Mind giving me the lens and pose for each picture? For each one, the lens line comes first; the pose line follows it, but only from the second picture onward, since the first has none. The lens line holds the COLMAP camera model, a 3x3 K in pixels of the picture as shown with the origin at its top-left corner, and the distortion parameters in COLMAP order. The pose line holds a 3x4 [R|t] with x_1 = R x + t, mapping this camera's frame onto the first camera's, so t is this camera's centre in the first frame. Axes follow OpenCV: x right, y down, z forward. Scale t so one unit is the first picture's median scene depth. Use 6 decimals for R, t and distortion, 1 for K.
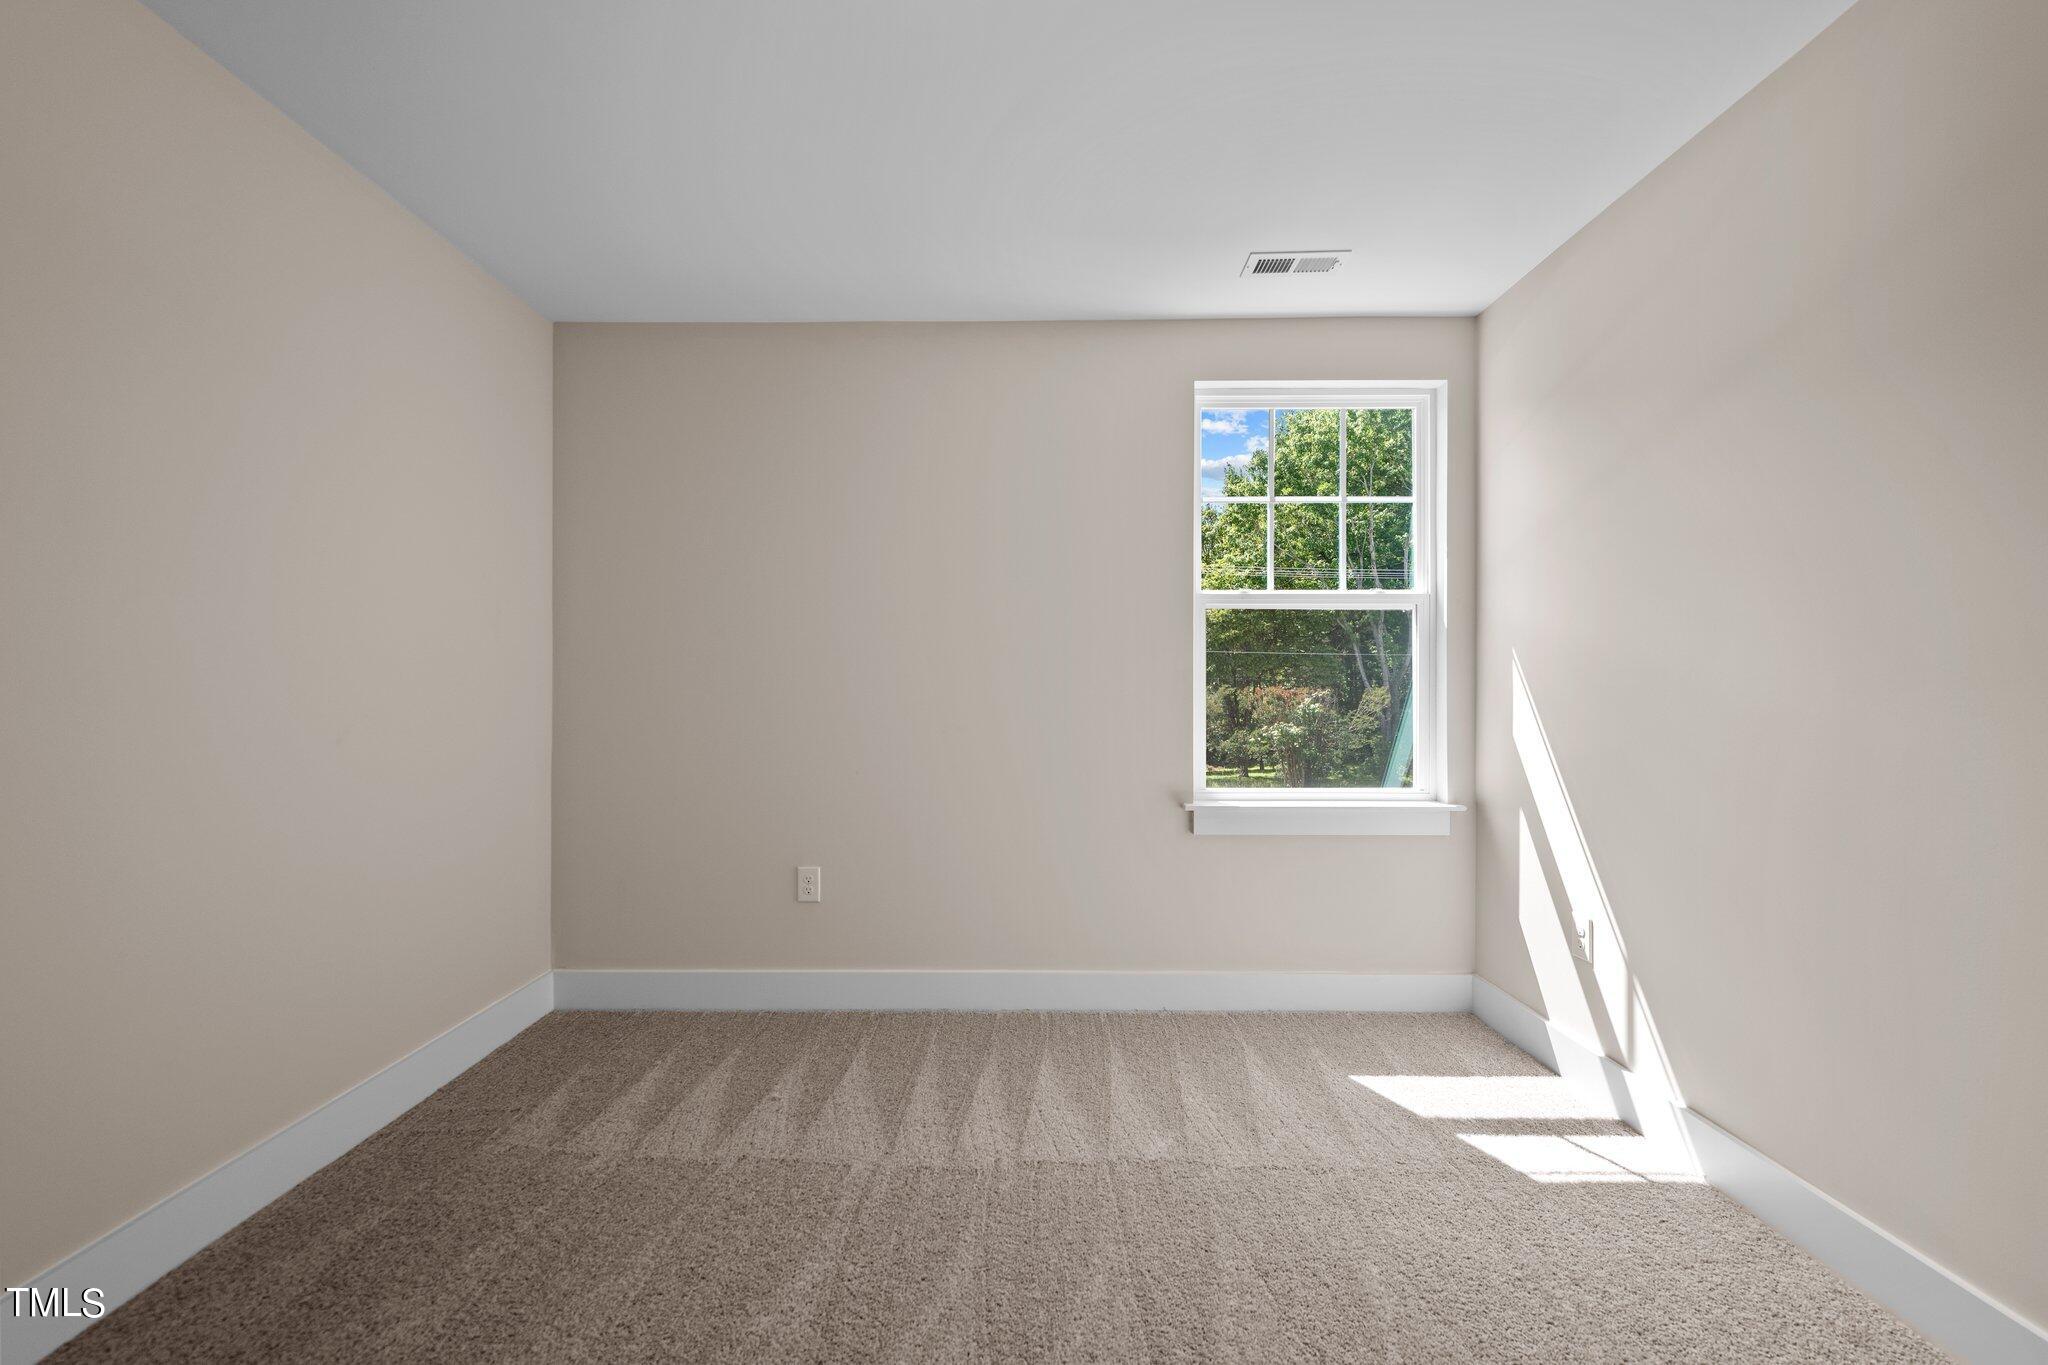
lens RADIAL K [[835.0, 0, 1024.0], [0, 835.0, 682.5], [0, 0, 1]] dist [0.000214, -0.000517]
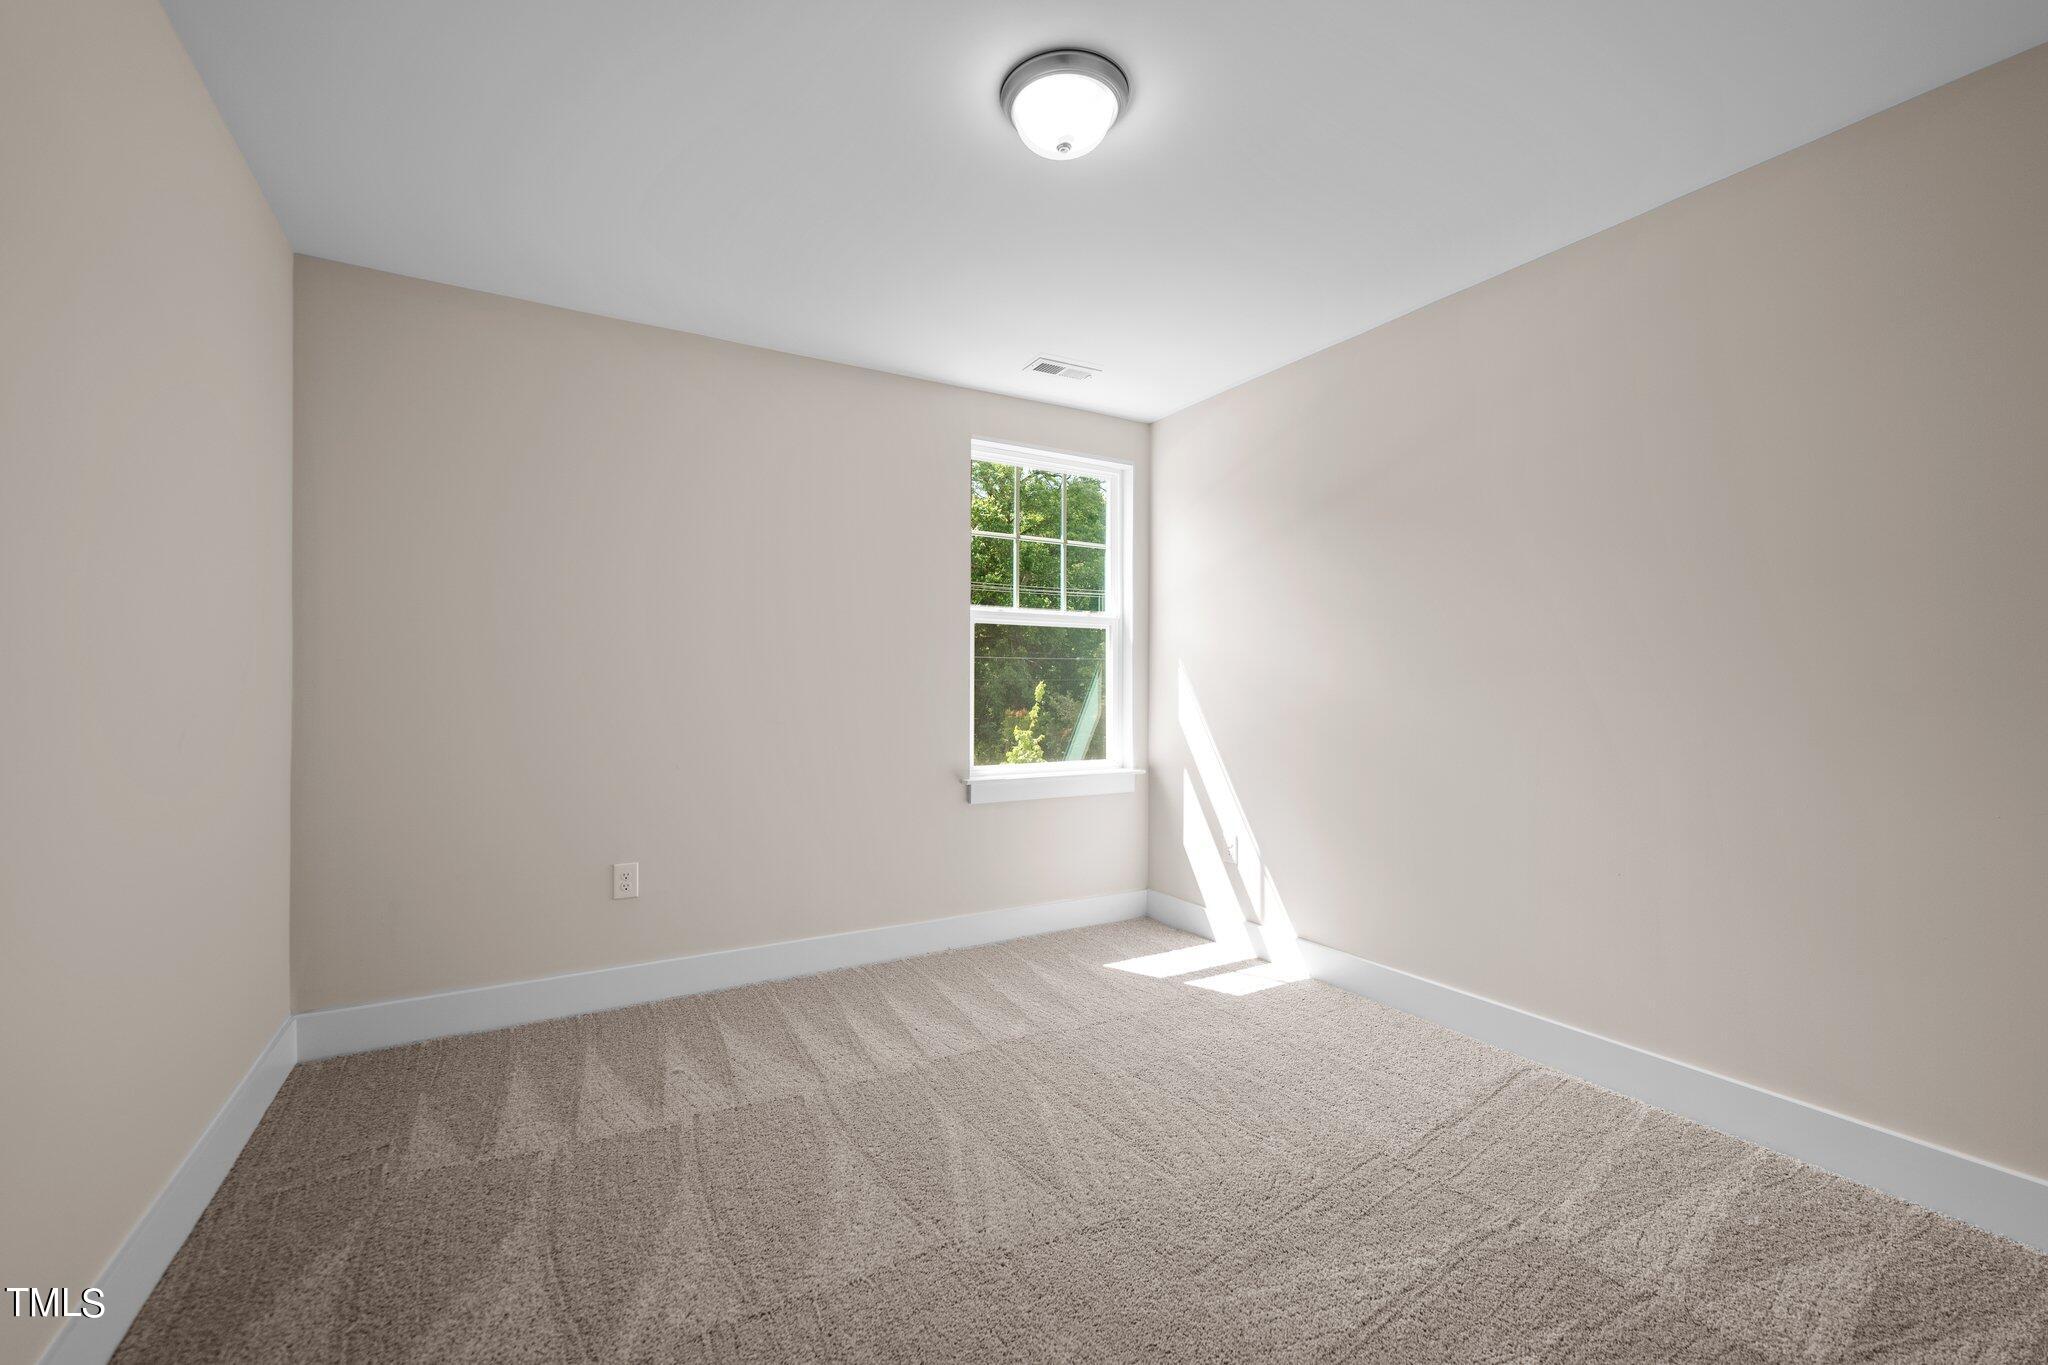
lens RADIAL K [[841.7, 0, 1019.9], [0, 841.7, 671.9], [0, 0, 1]] dist [-0.002183, -0.000622]
pose [[0.858701, 0.011256, 0.512354, -0.430304], [-0.005701, 0.999907, -0.012412, 0.002202], [-0.512446, 0.007738, 0.858685, -0.126684]]
